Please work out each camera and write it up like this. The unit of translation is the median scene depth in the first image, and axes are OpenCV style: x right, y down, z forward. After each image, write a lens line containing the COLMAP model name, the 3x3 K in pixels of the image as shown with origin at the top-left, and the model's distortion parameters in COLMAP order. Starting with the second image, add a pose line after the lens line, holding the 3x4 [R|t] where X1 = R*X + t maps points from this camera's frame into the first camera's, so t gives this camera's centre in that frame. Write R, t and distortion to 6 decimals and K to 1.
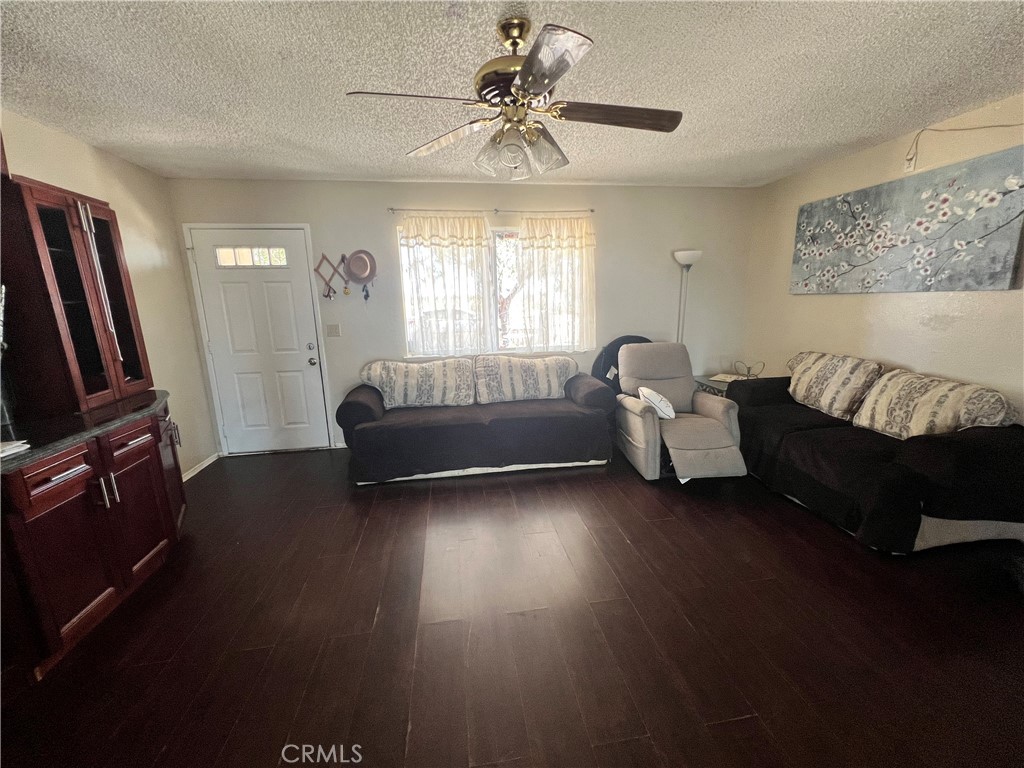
lens RADIAL K [[409.6, 0, 513.7], [0, 409.6, 384.6], [0, 0, 1]] dist [0.000129, 0.000356]
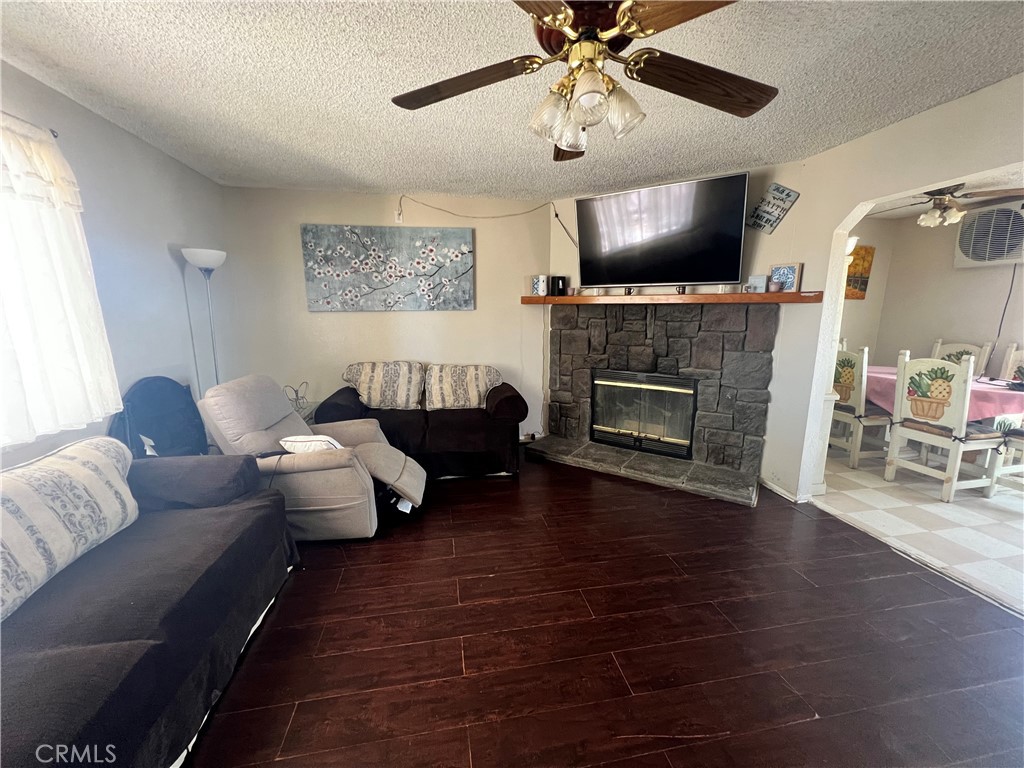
lens RADIAL K [[409.6, 0, 509.6], [0, 409.6, 384.9], [0, 0, 1]] dist [0.000129, 0.000356]
pose [[-0.017100, -0.164257, 0.986269, -0.444079], [0.210337, 0.963749, 0.164153, -0.136668], [-0.977479, 0.210256, 0.018069, 0.682161]]
